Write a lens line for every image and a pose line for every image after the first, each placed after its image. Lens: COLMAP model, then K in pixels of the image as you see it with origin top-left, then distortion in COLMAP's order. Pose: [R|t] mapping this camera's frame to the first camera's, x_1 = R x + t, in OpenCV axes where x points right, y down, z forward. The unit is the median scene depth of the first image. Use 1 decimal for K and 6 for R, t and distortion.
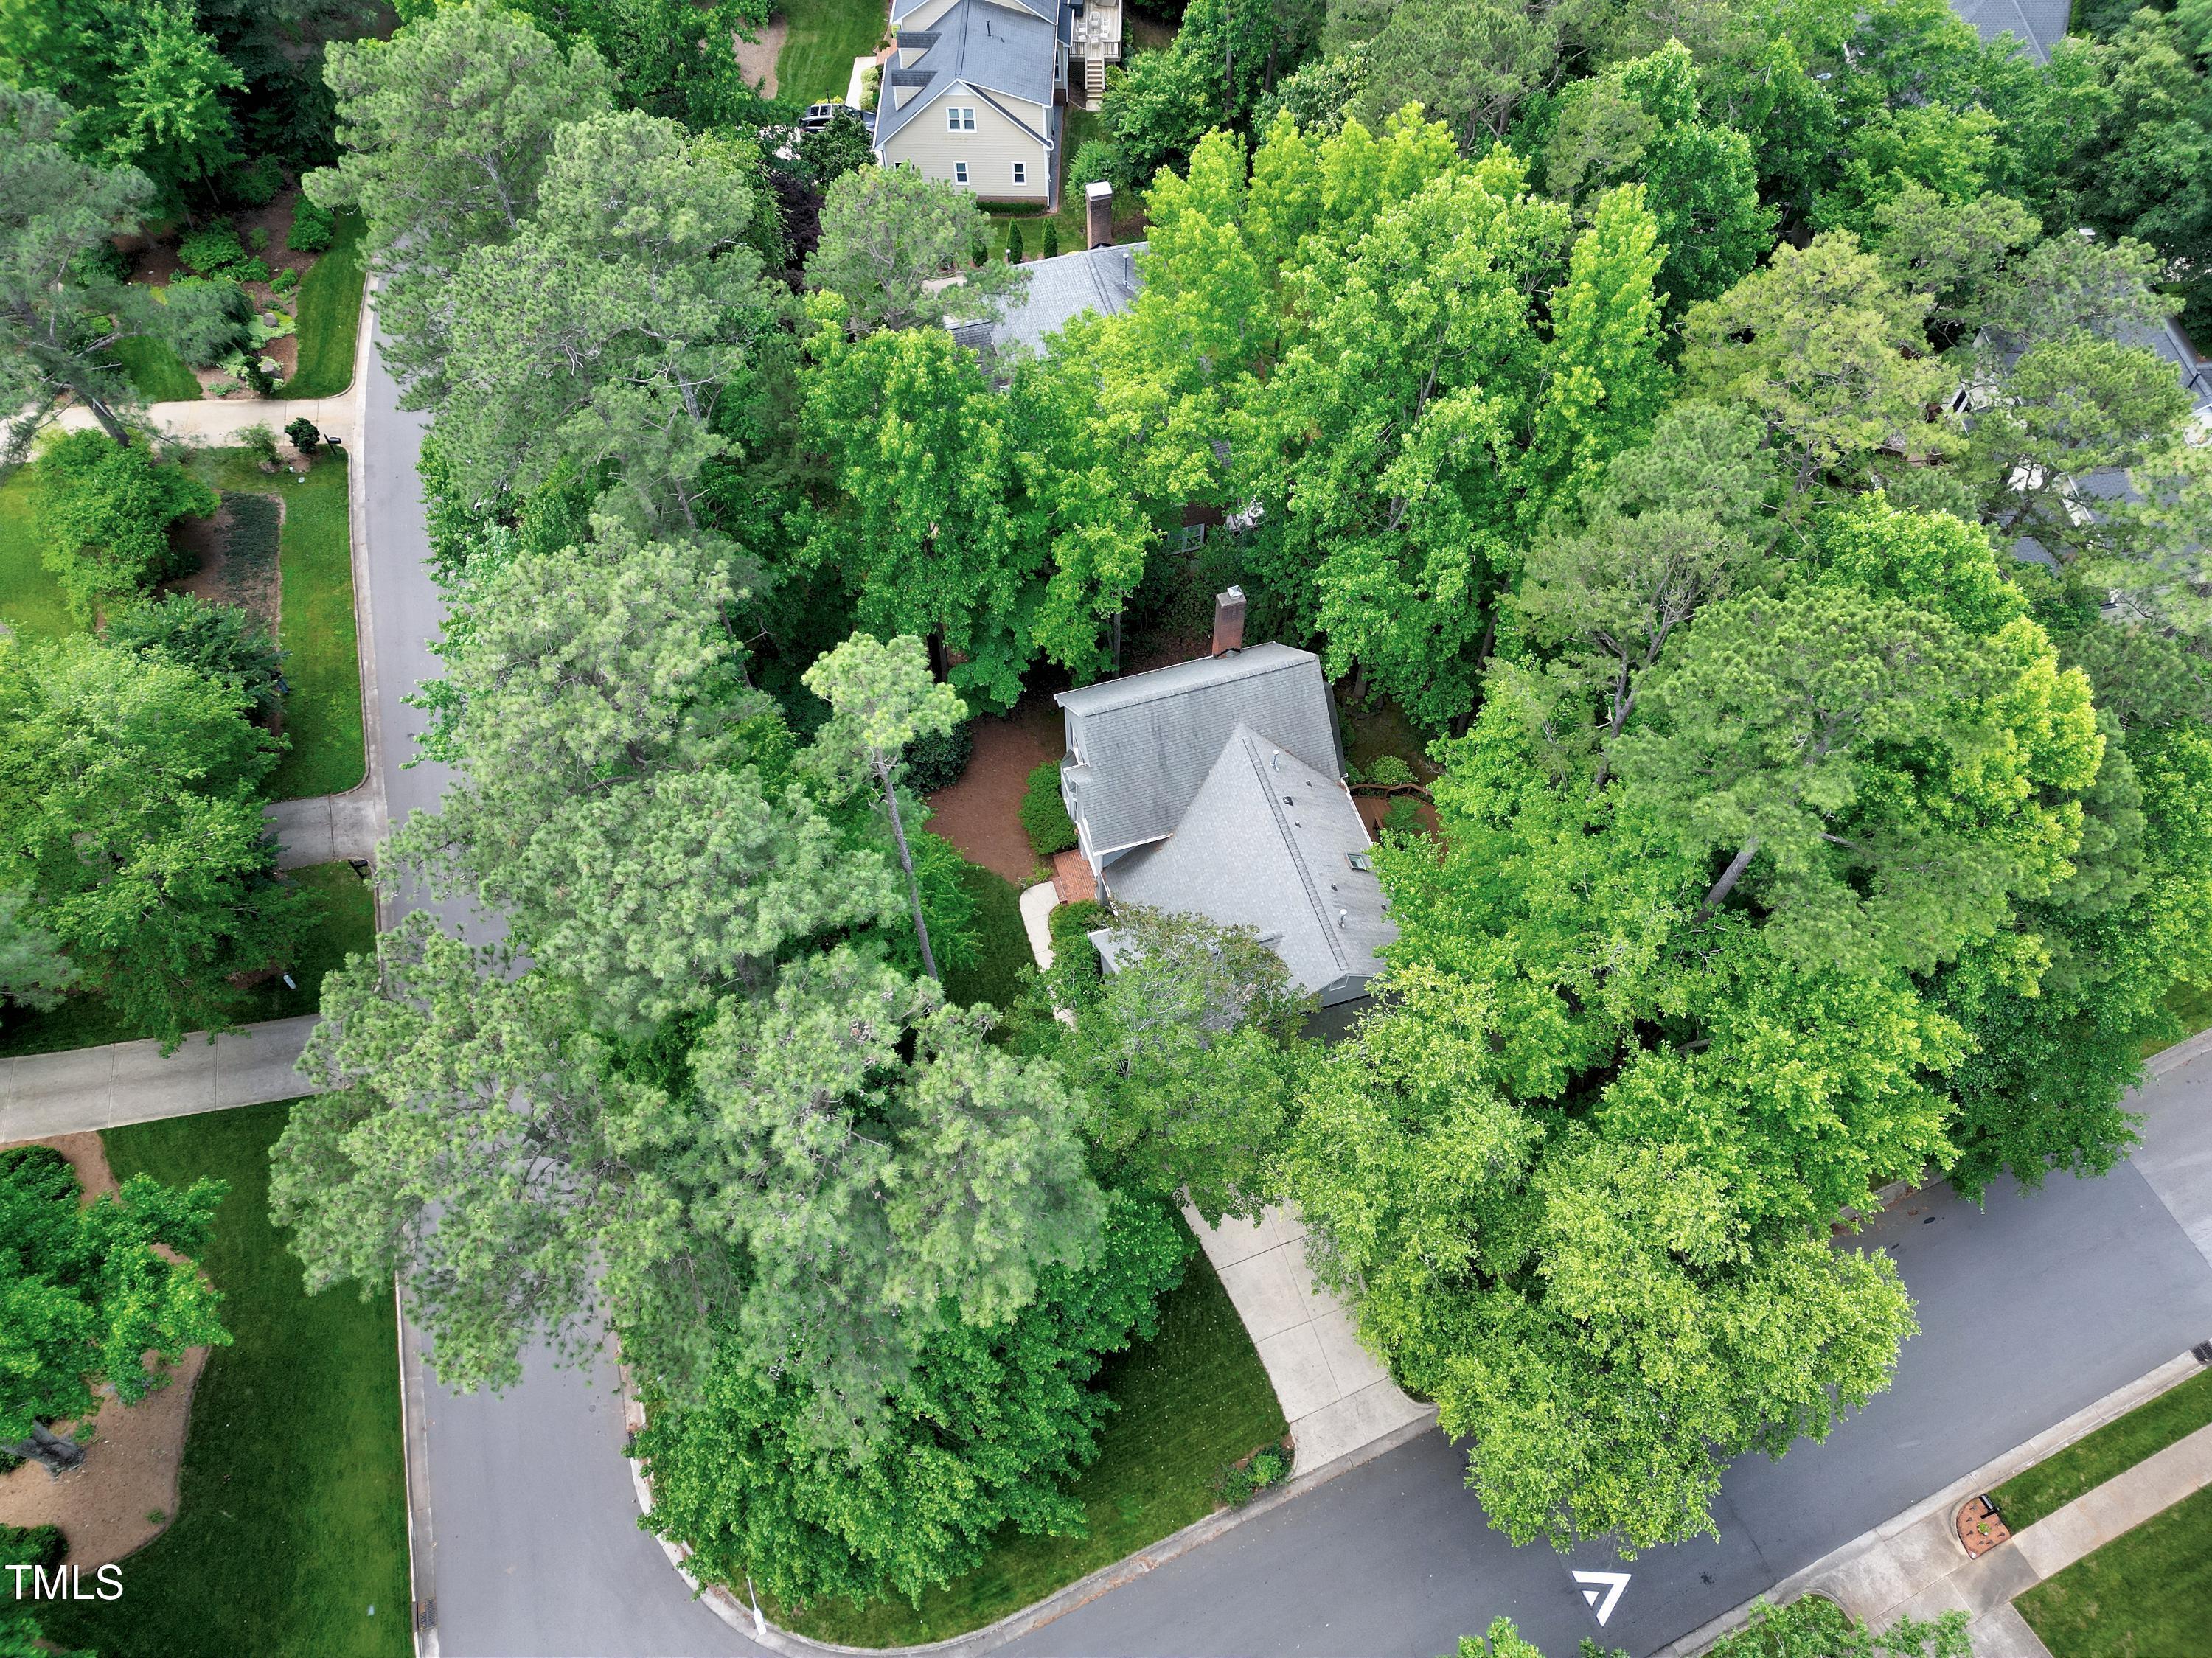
lens RADIAL K [[1536.9, 0, 1098.2], [0, 1536.9, 831.9], [0, 0, 1]] dist [0.061378, -0.059335]
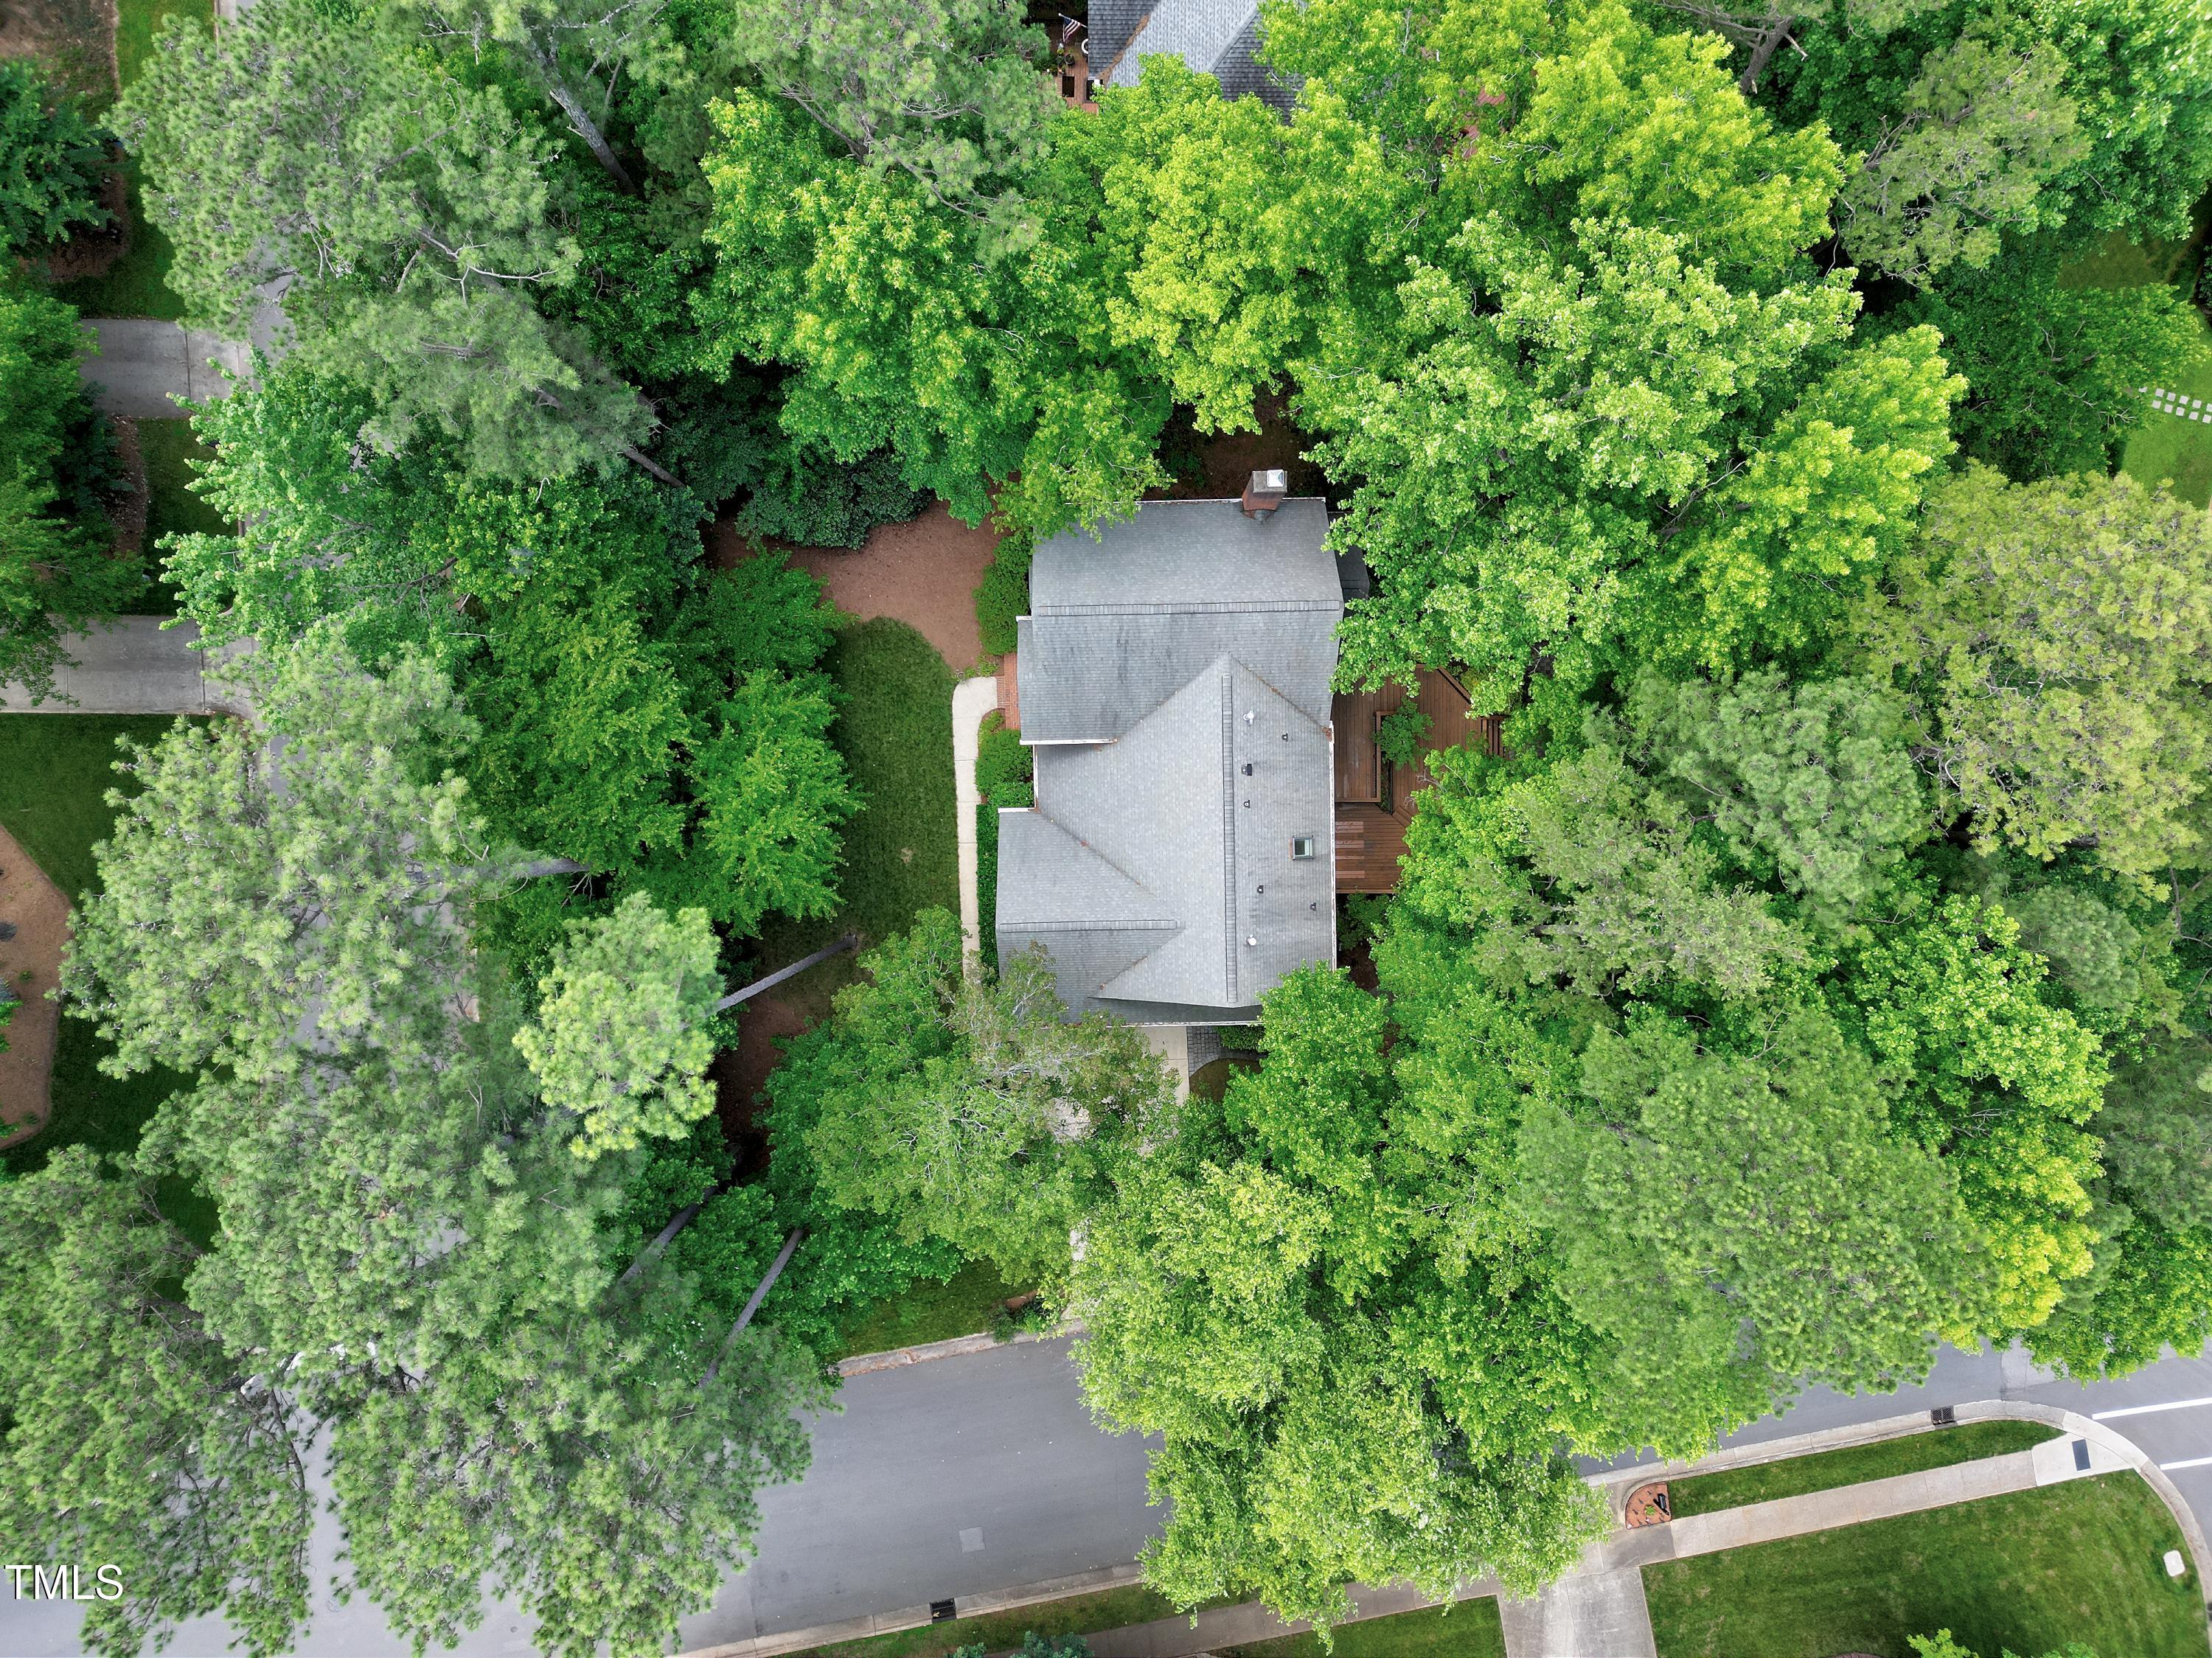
lens RADIAL K [[1532.2, 0, 1103.6], [0, 1532.2, 828.8], [0, 0, 1]] dist [0.067836, -0.065142]
pose [[0.963539, 0.267033, 0.016922, 0.044019], [-0.232617, 0.804746, 0.546144, -0.468209], [0.132221, -0.530167, 0.837521, 0.281122]]
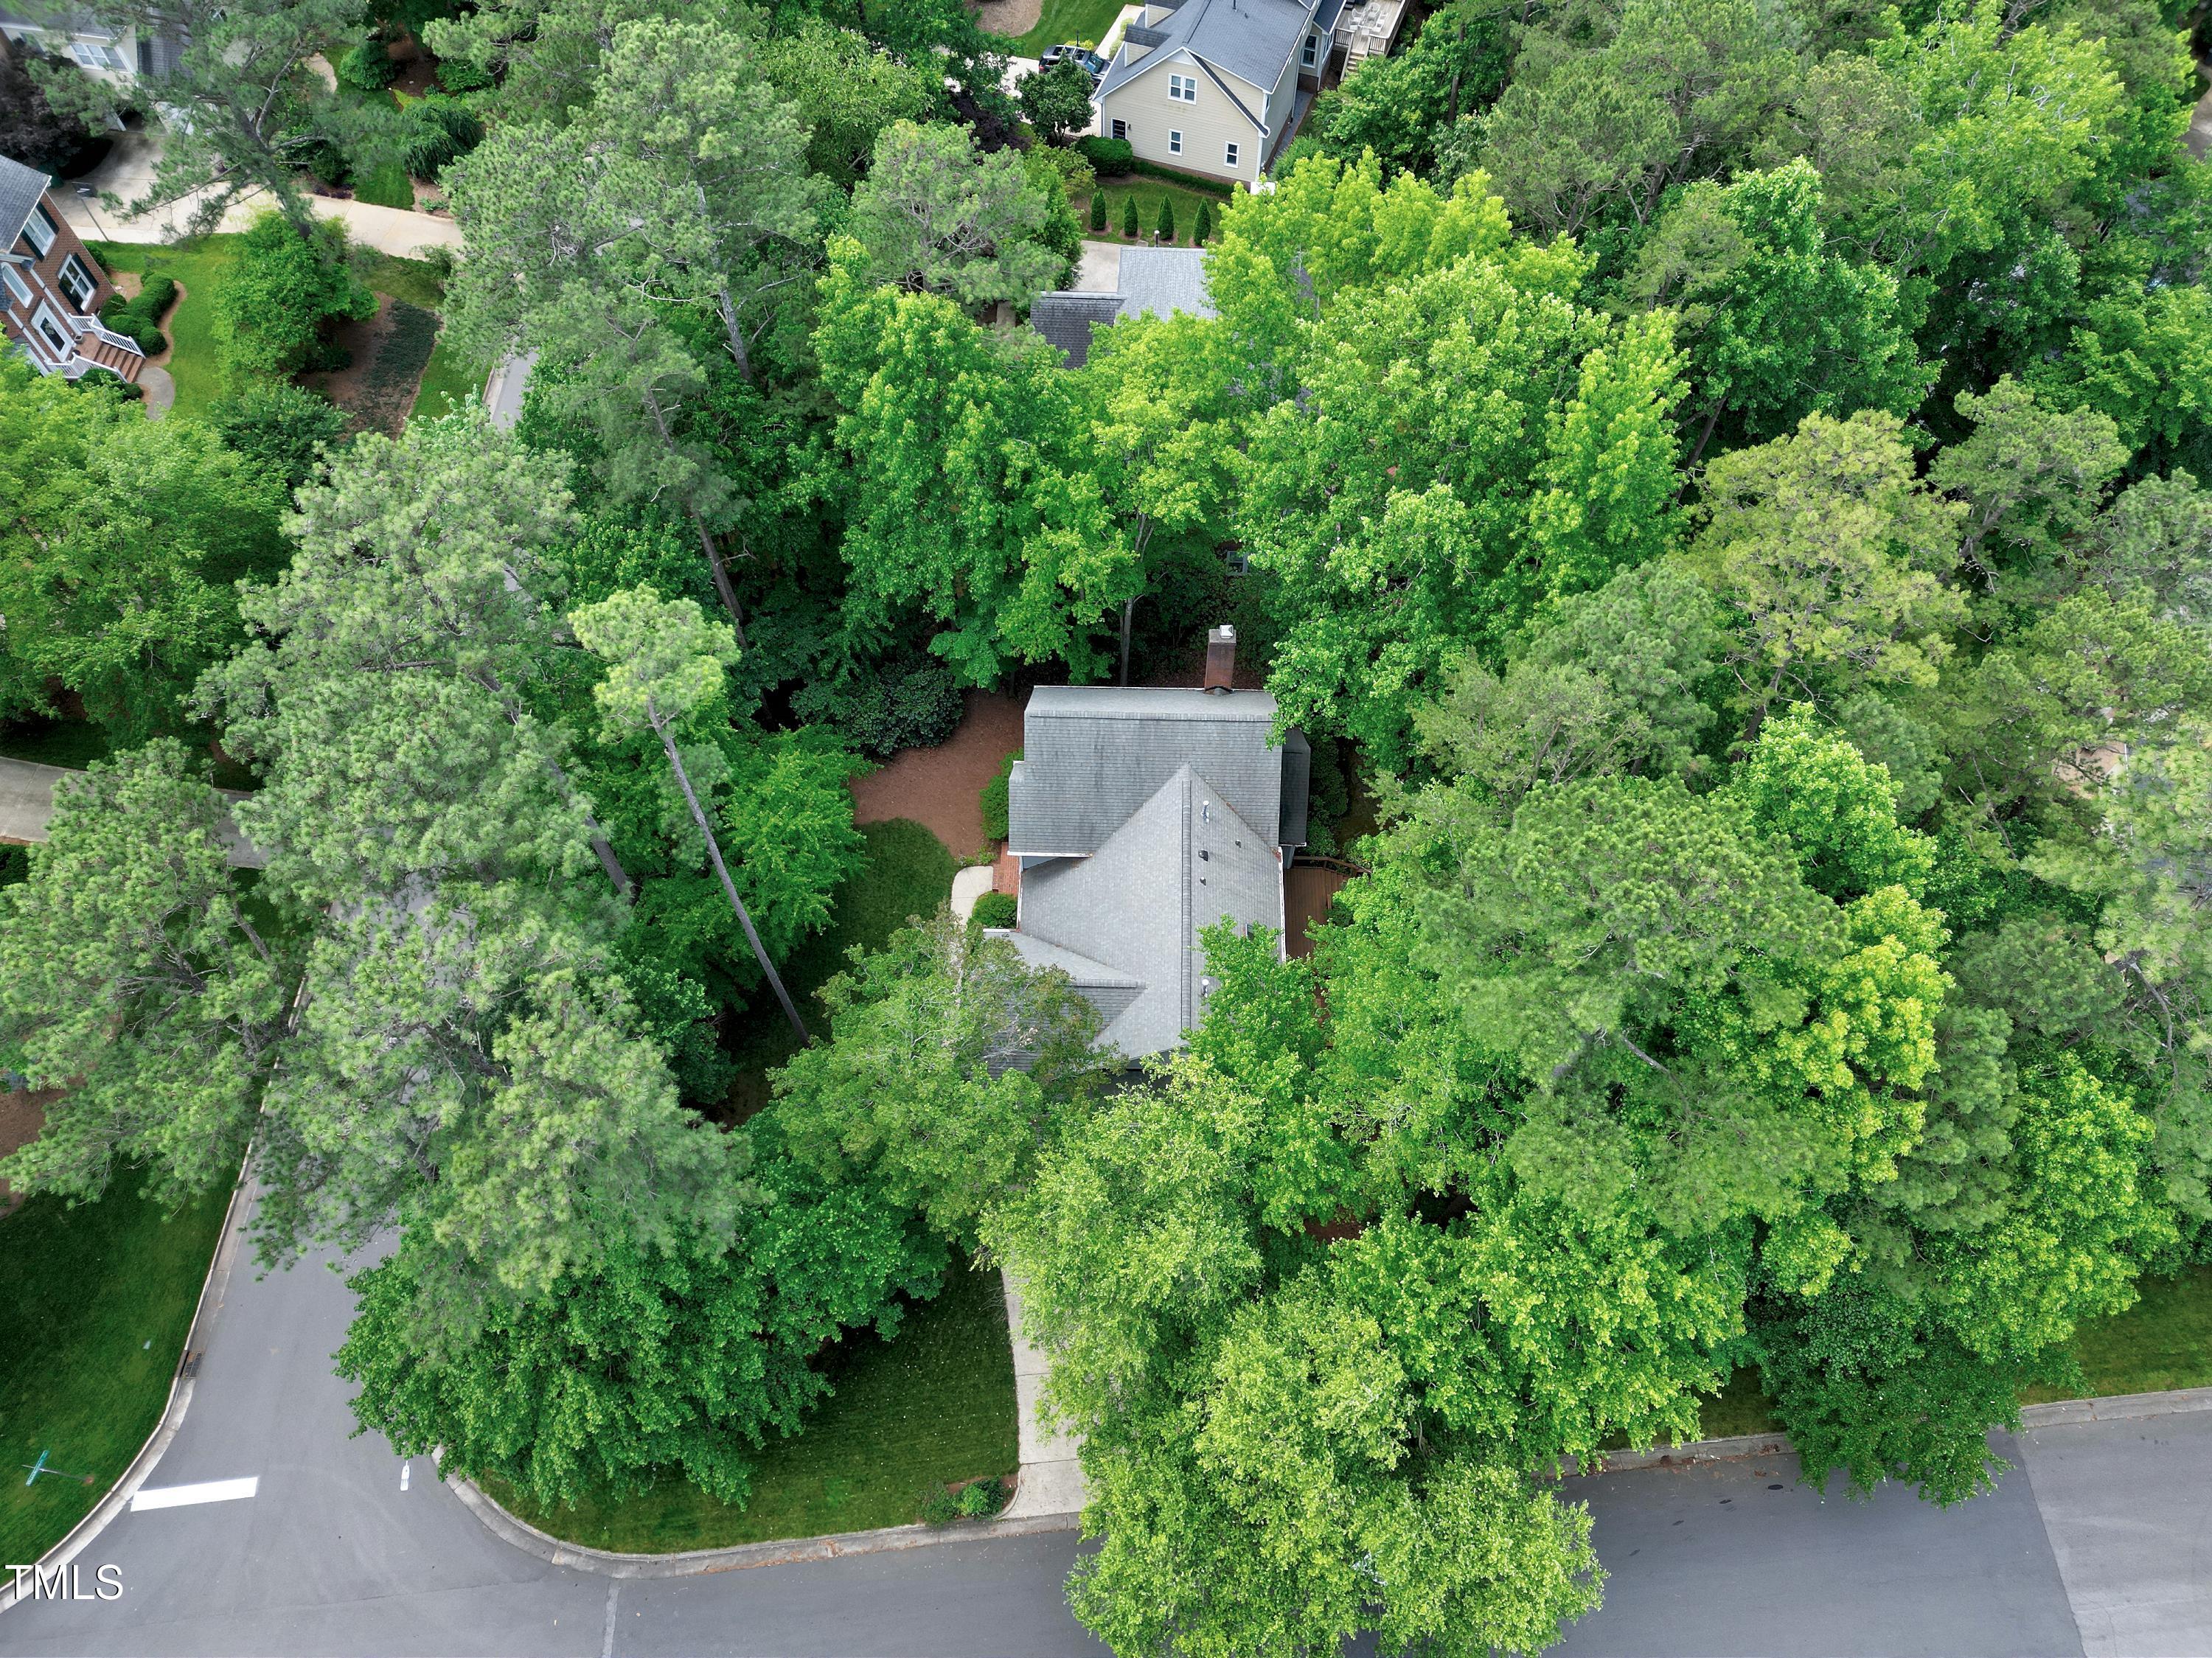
lens RADIAL K [[1532.2, 0, 1103.6], [0, 1532.2, 828.8], [0, 0, 1]] dist [0.067836, -0.065142]
pose [[0.949820, 0.269903, -0.158094, 0.225889], [-0.265241, 0.962870, 0.050286, -0.072447], [0.165796, -0.005829, 0.986143, 0.042905]]
